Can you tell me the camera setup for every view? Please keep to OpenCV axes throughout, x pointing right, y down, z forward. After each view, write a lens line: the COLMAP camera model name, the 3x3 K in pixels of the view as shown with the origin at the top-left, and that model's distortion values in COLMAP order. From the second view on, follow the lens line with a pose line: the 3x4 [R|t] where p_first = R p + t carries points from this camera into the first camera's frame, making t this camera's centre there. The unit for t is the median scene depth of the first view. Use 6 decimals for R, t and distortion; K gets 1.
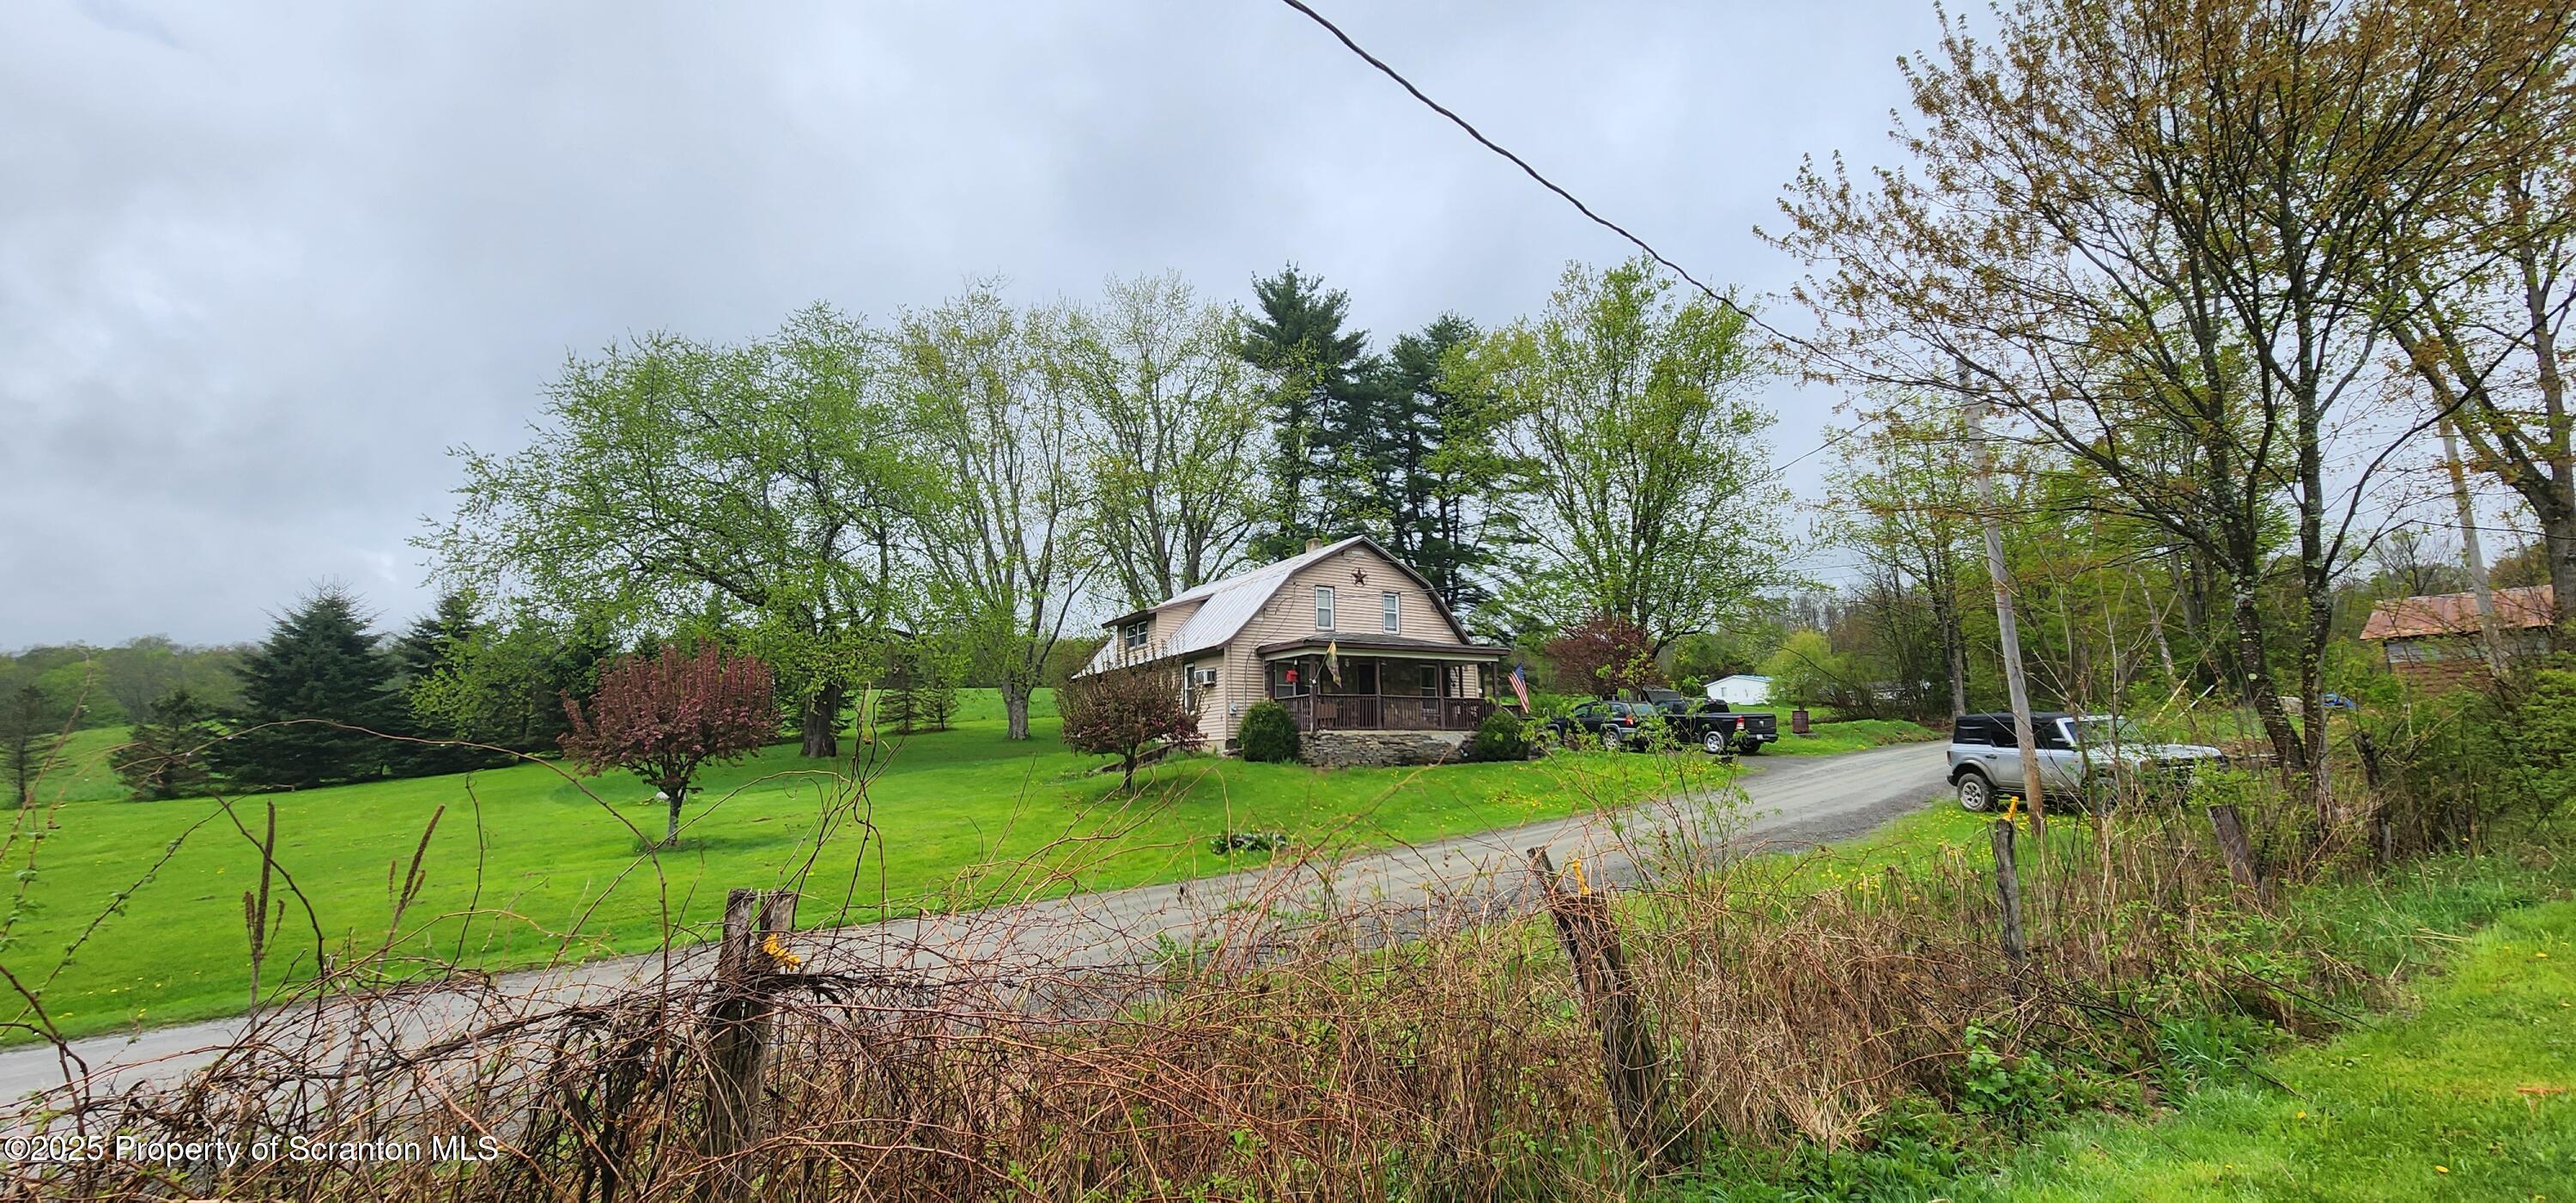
lens RADIAL K [[1059.4, 0, 1289.9], [0, 1059.4, 603.9], [0, 0, 1]] dist [-0.000978, 0.001119]
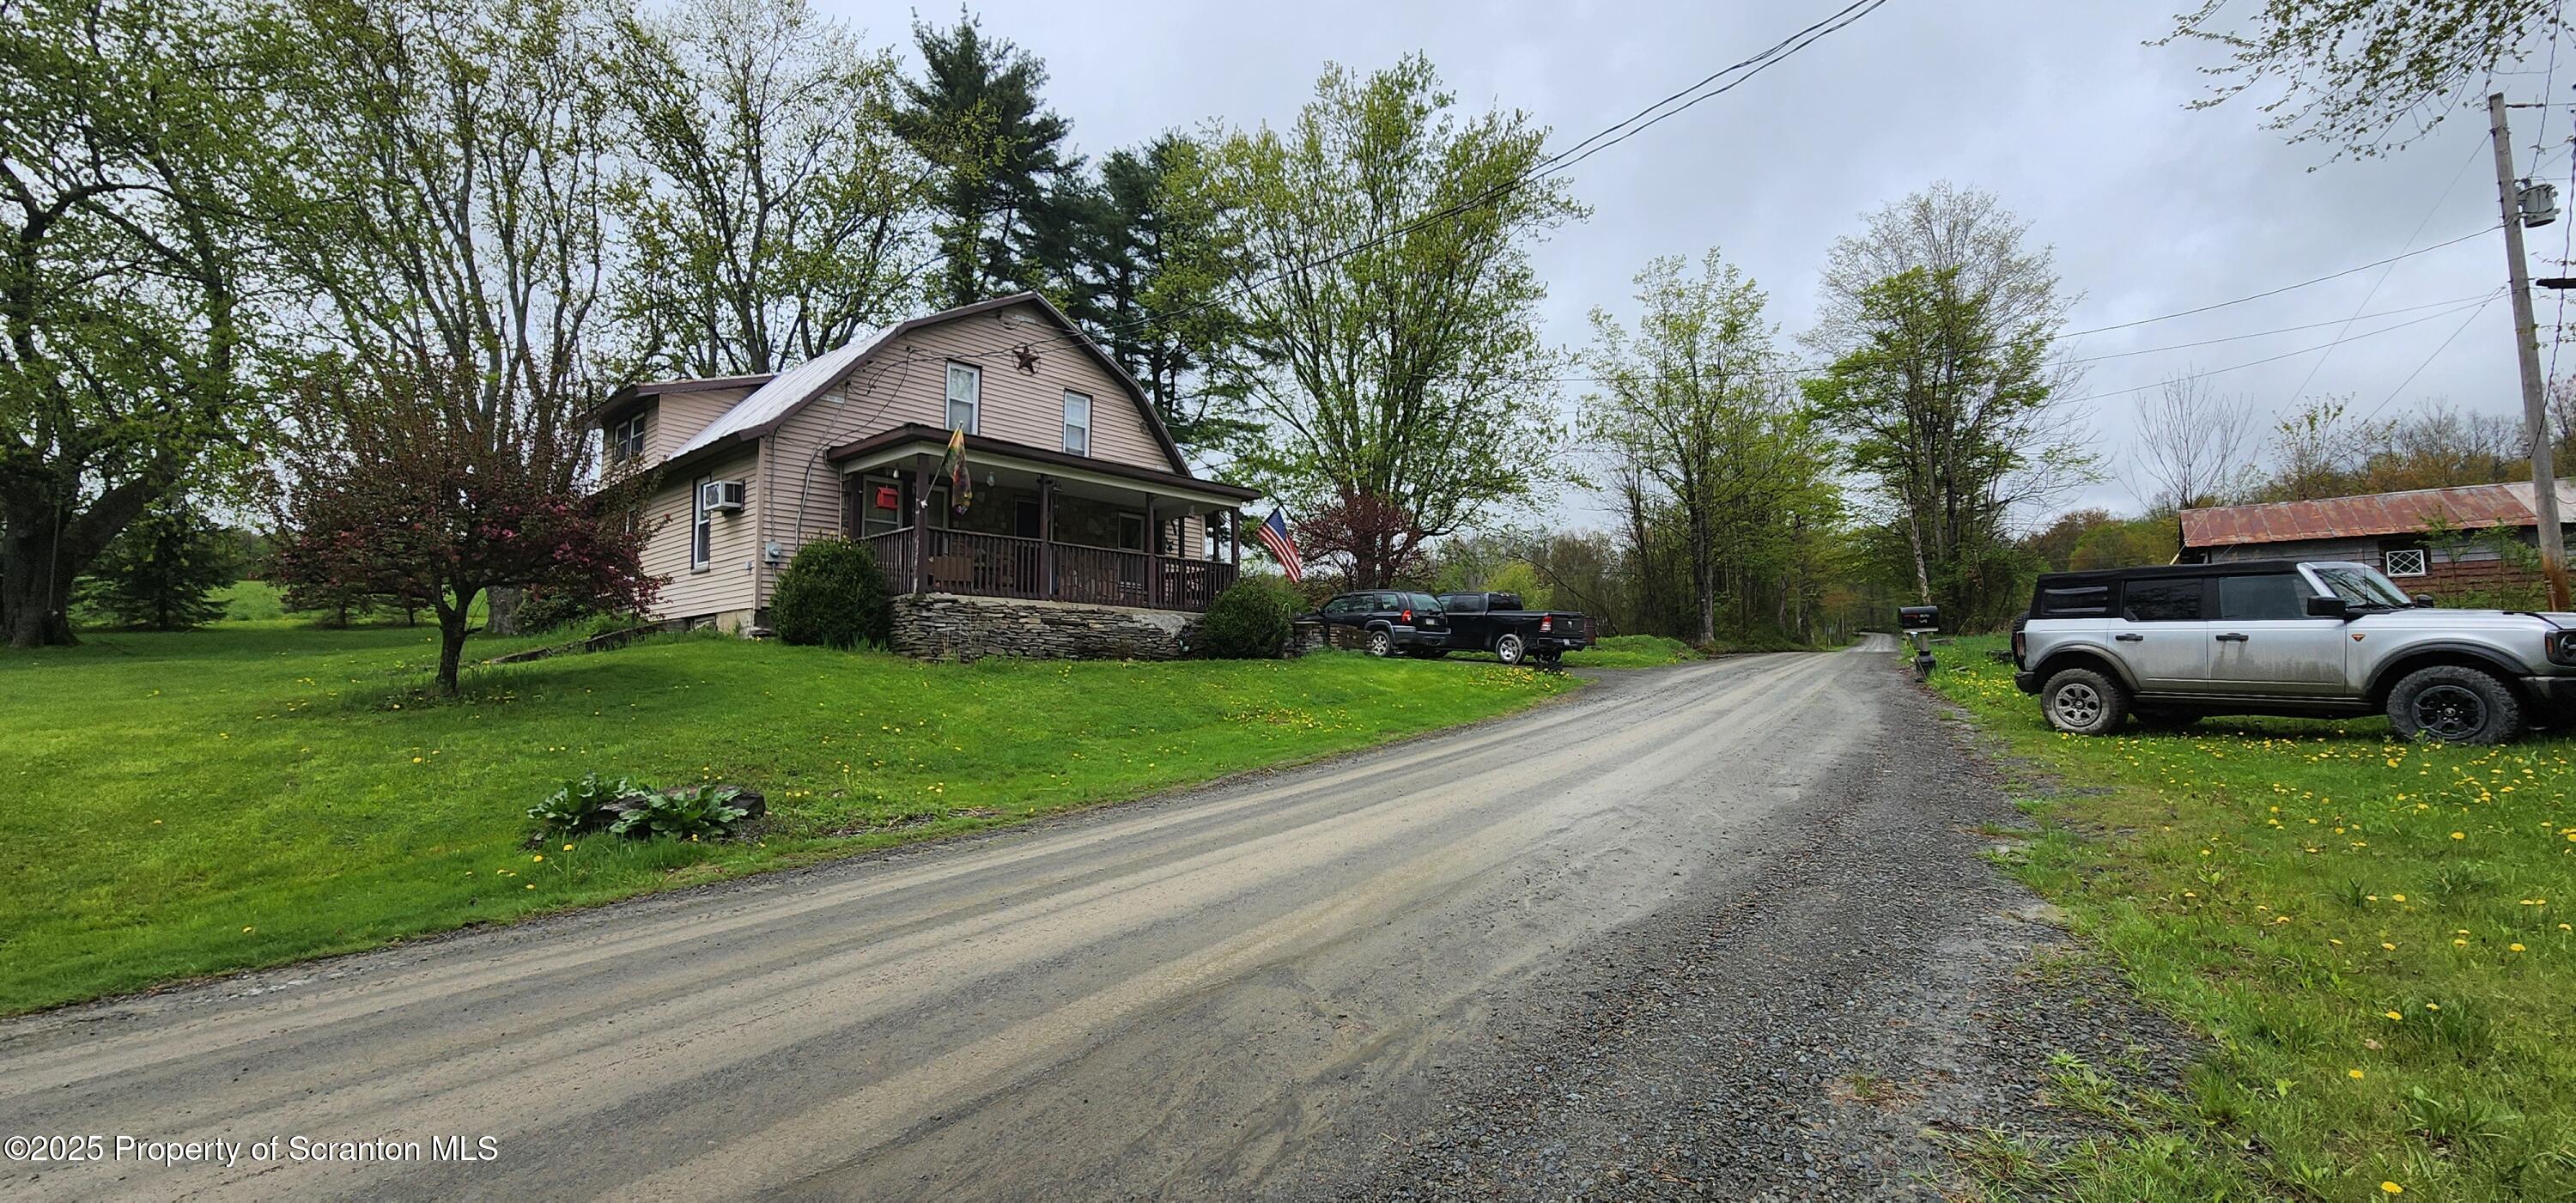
lens RADIAL K [[1059.4, 0, 1293.9], [0, 1059.4, 597.5], [0, 0, 1]] dist [-0.000978, 0.001119]
pose [[0.959019, 0.037133, 0.280899, 0.042414], [-0.052732, 0.997446, 0.048177, 0.066624], [-0.278392, -0.061015, 0.958527, 0.326222]]
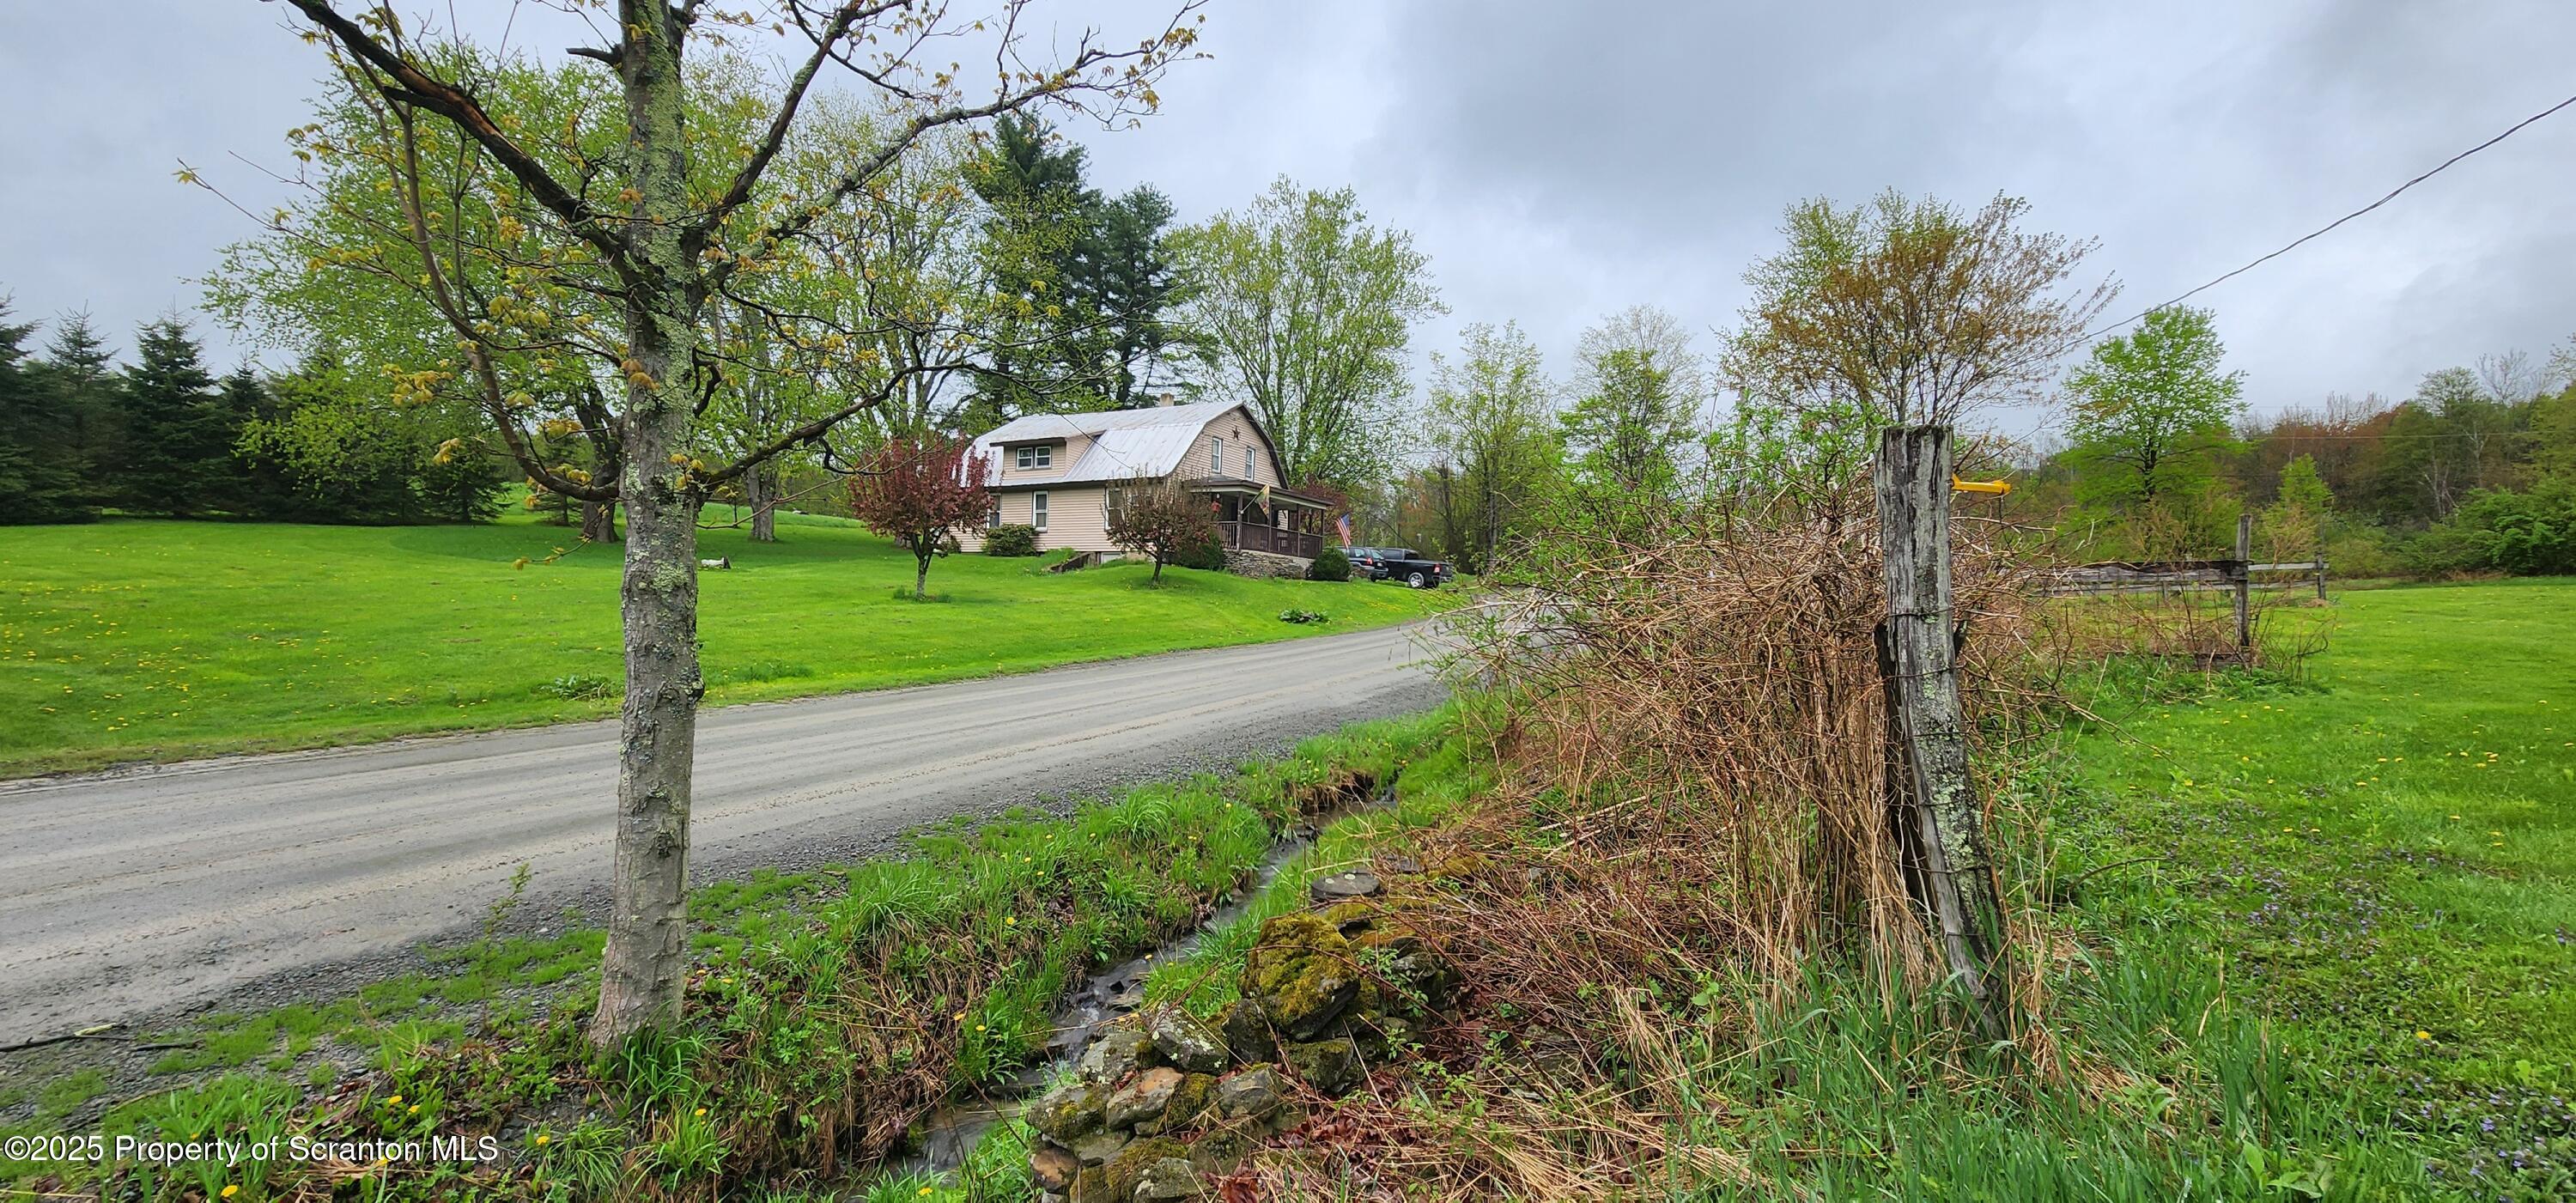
lens RADIAL K [[1059.4, 0, 1274.7], [0, 1059.4, 606.6], [0, 0, 1]] dist [-0.000978, 0.001119]
pose [[0.871422, 0.048080, 0.488173, -0.456168], [-0.118899, 0.986211, 0.115112, 0.025060], [-0.475907, -0.158354, 0.865122, -0.144830]]
